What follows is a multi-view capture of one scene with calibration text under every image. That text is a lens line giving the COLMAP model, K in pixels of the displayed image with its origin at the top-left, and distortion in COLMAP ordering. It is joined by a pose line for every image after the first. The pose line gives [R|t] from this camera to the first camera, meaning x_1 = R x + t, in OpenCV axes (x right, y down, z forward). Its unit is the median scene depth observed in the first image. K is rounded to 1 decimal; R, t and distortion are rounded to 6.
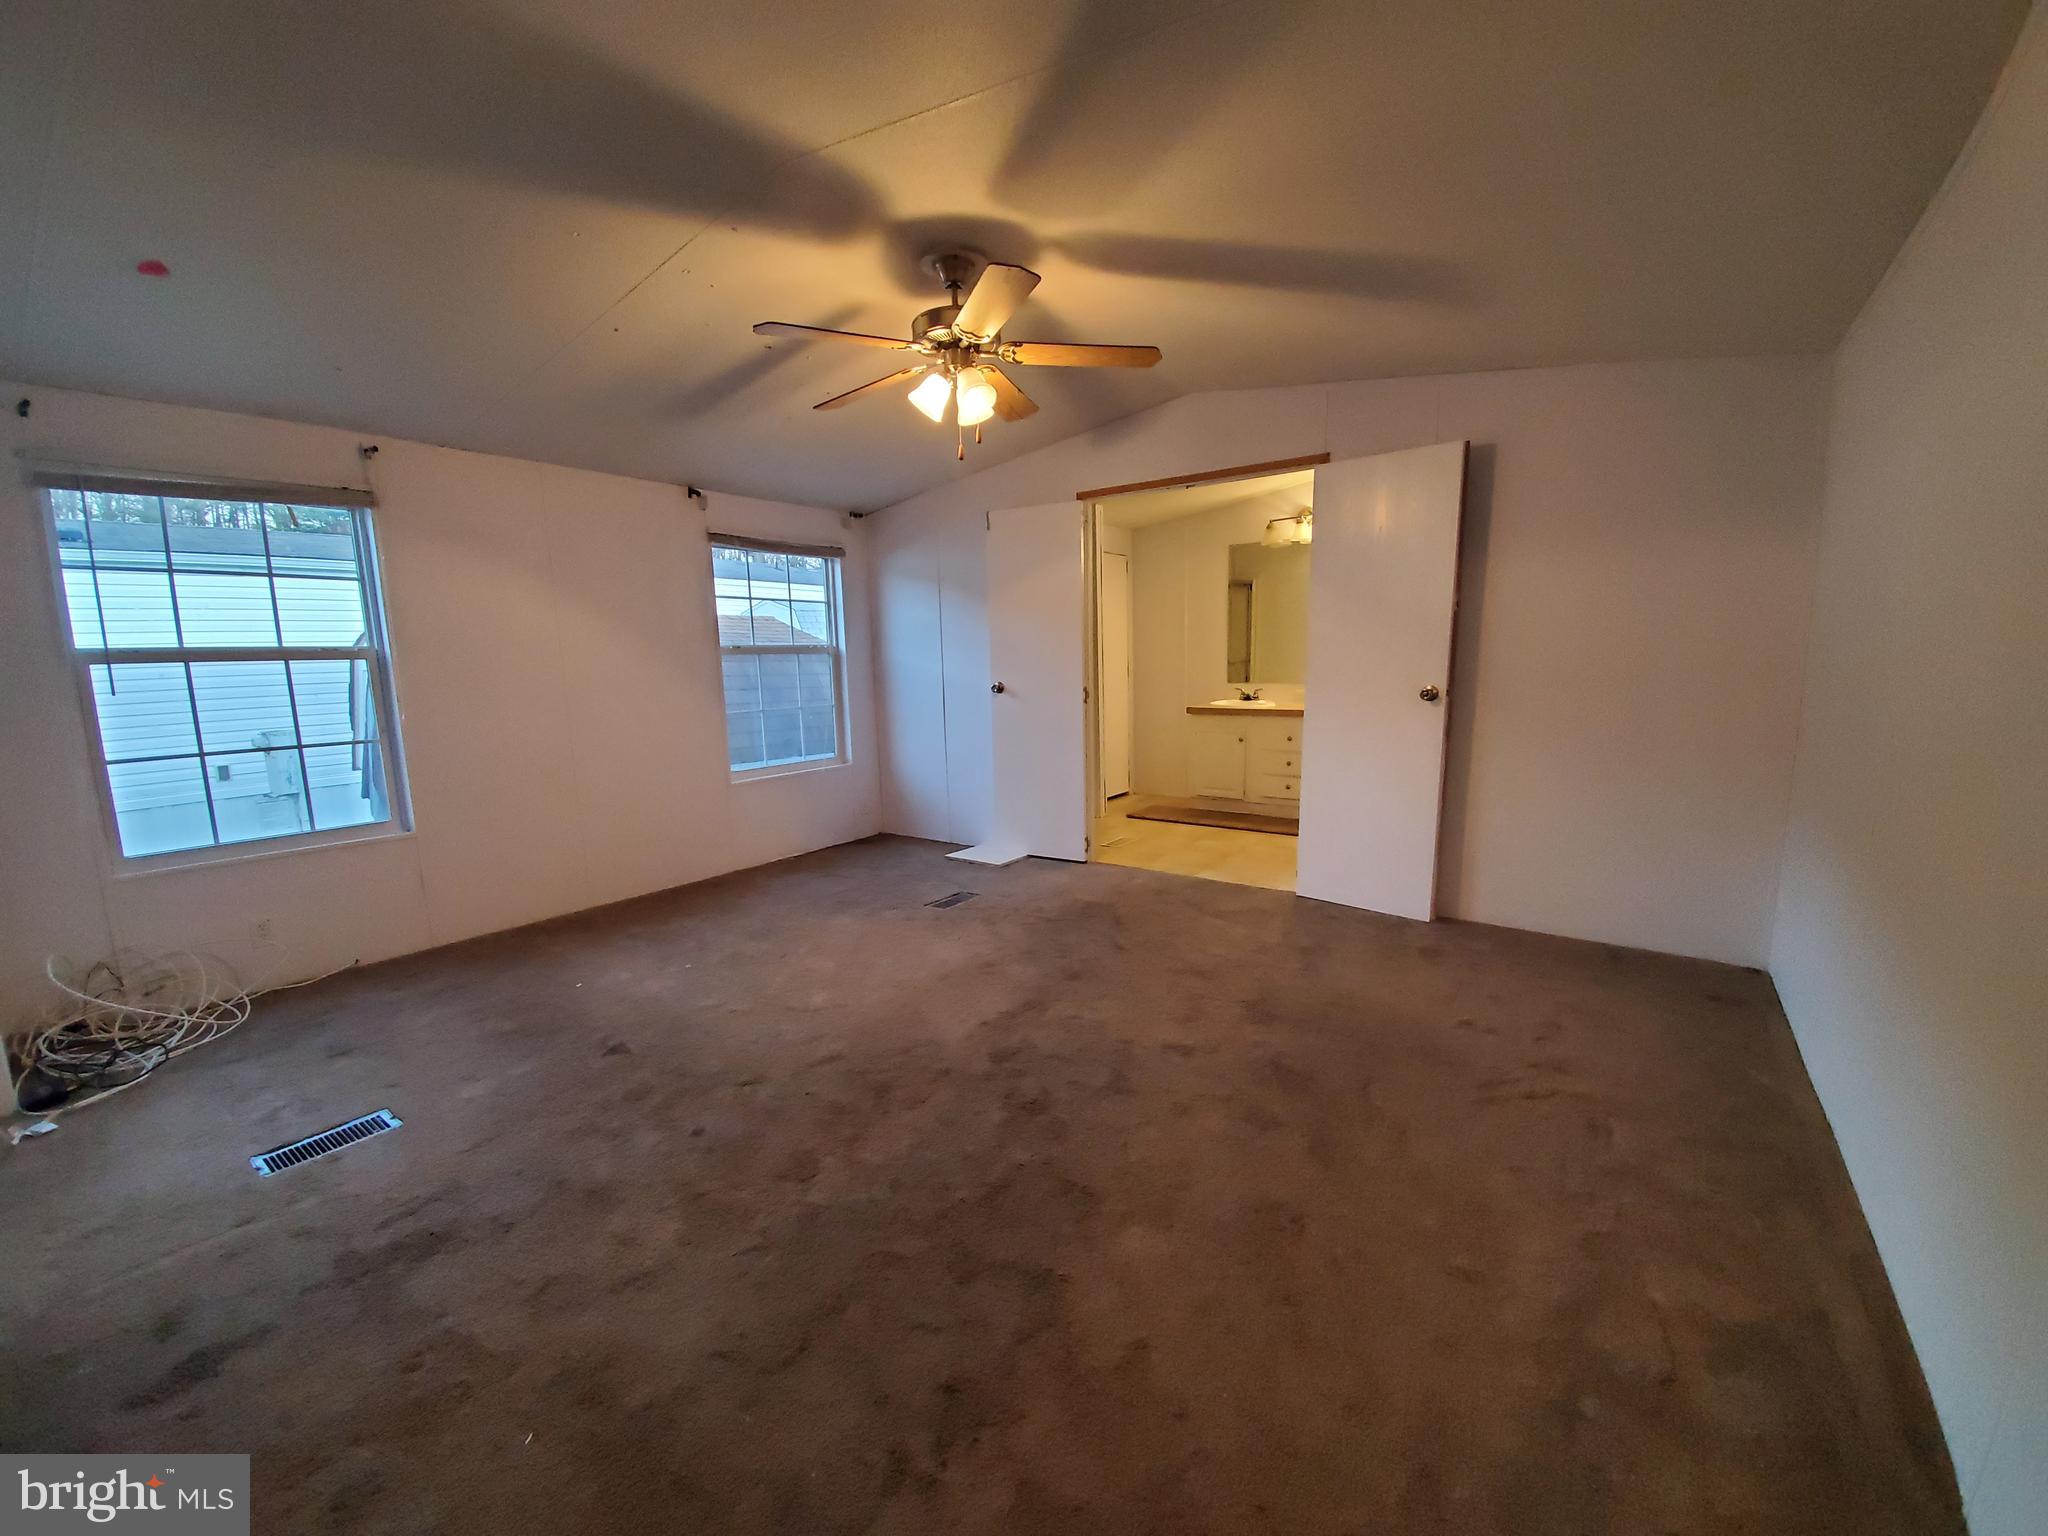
lens RADIAL K [[811.9, 0, 1018.1], [0, 811.9, 781.0], [0, 0, 1]] dist [0.010879, -0.015699]
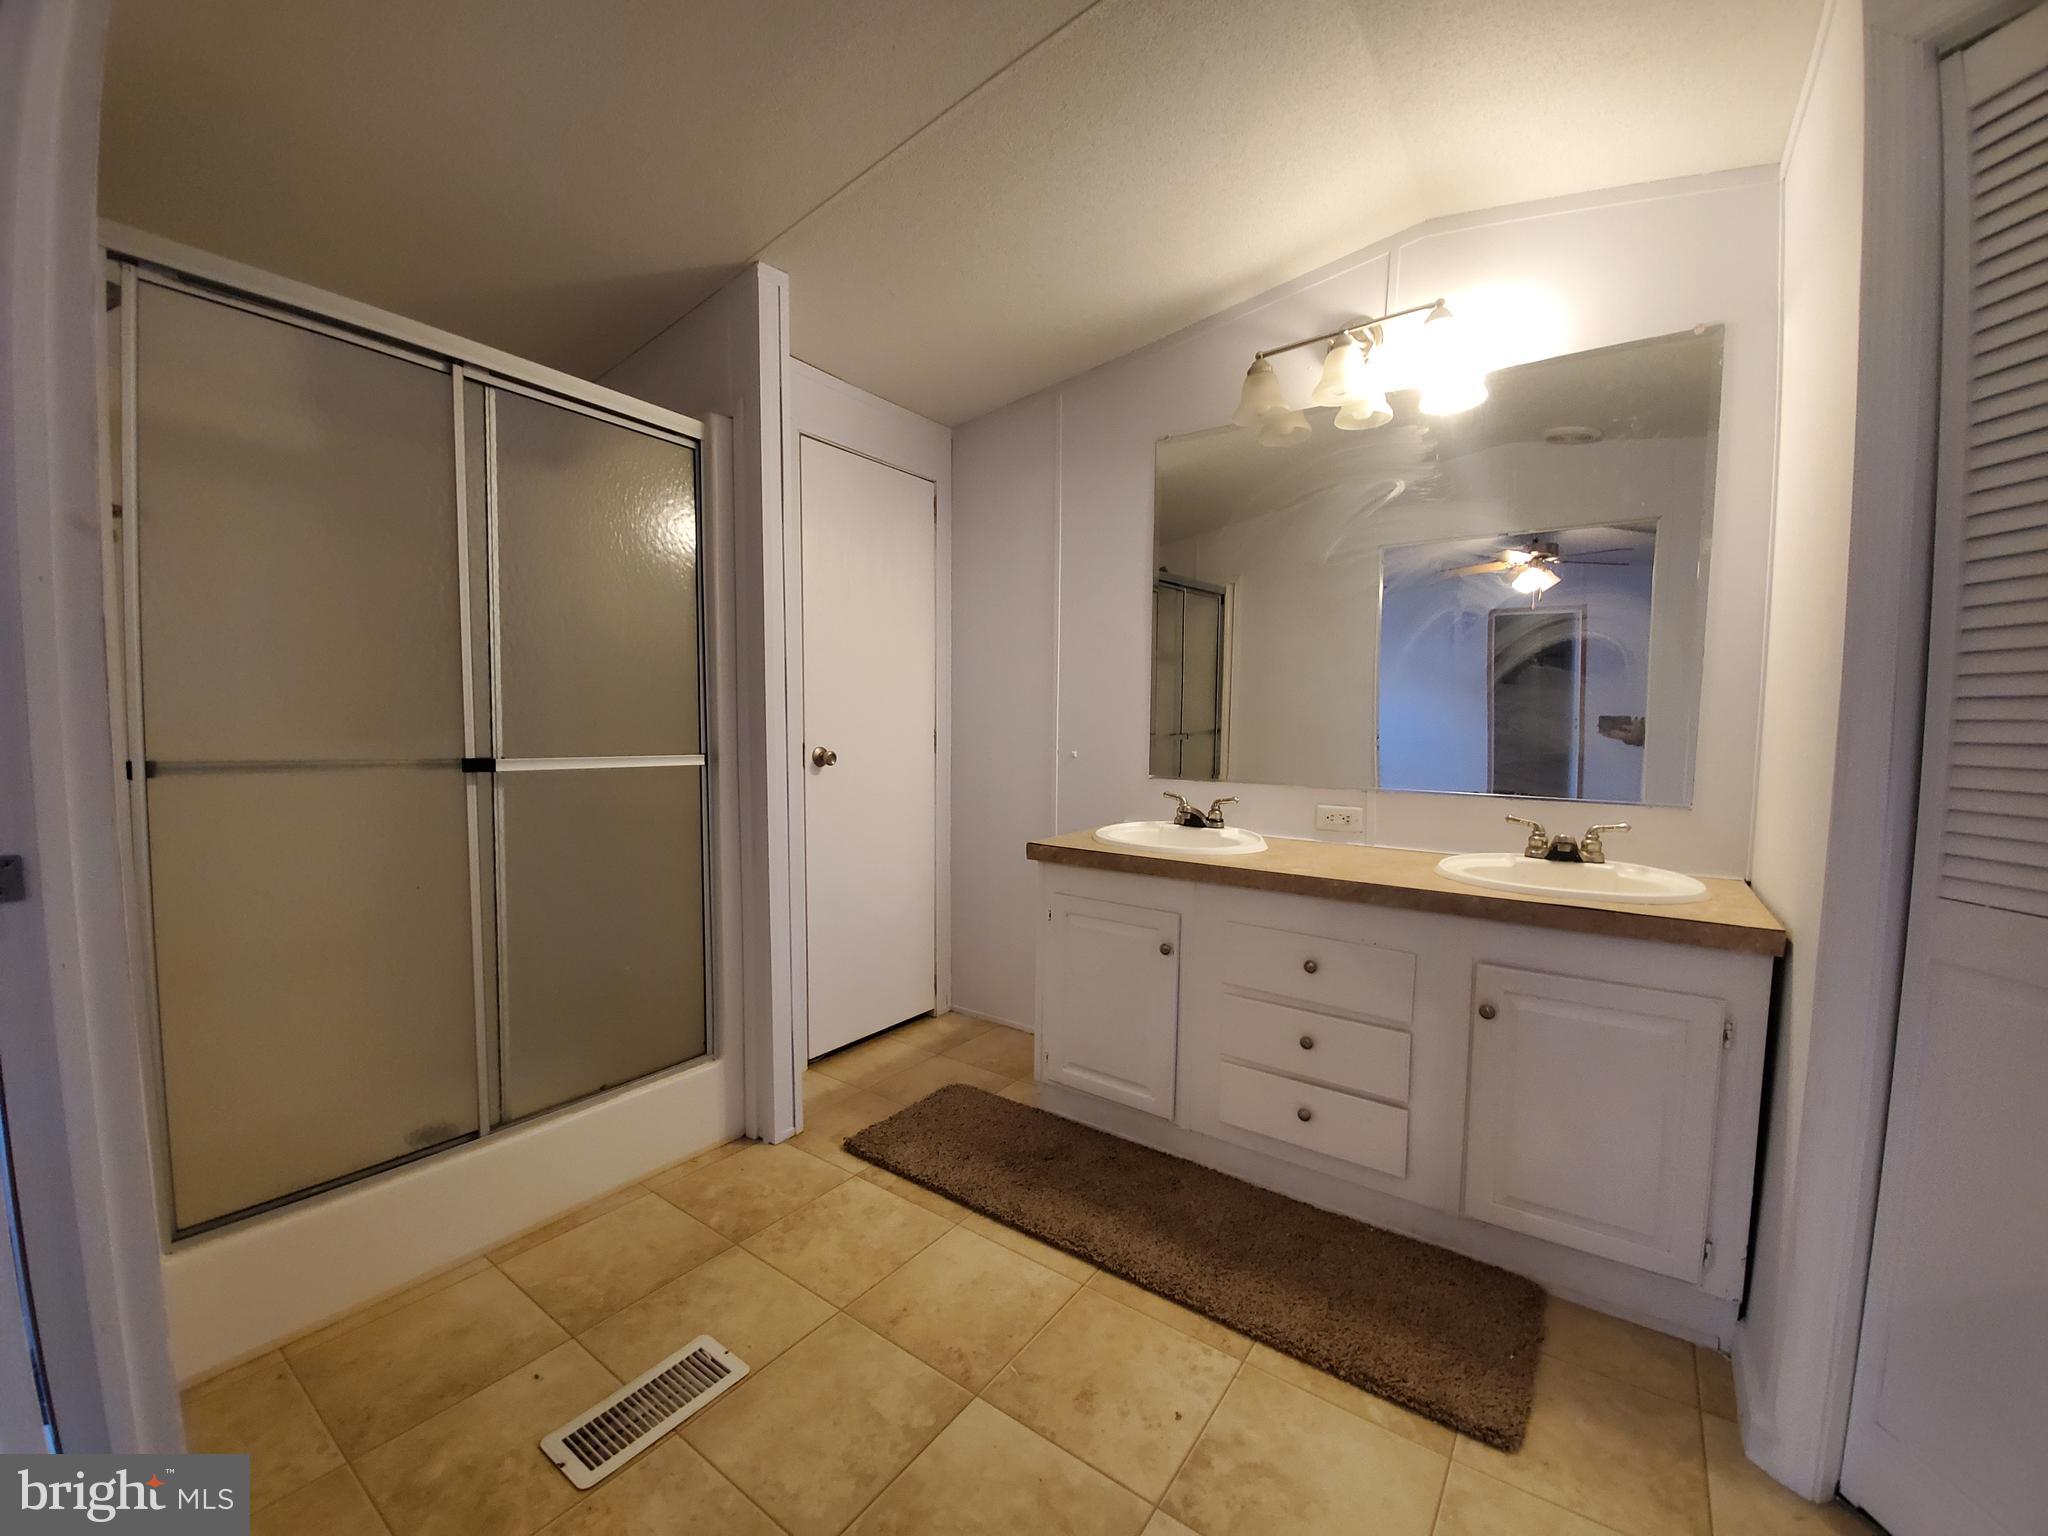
lens RADIAL K [[811.9, 0, 1018.1], [0, 811.9, 781.0], [0, 0, 1]] dist [0.010879, -0.015699]
pose [[0.999316, 0.034574, 0.013088, 0.241565], [-0.033370, 0.995981, -0.083117, -0.107581], [-0.015909, 0.082623, 0.996454, 0.769683]]
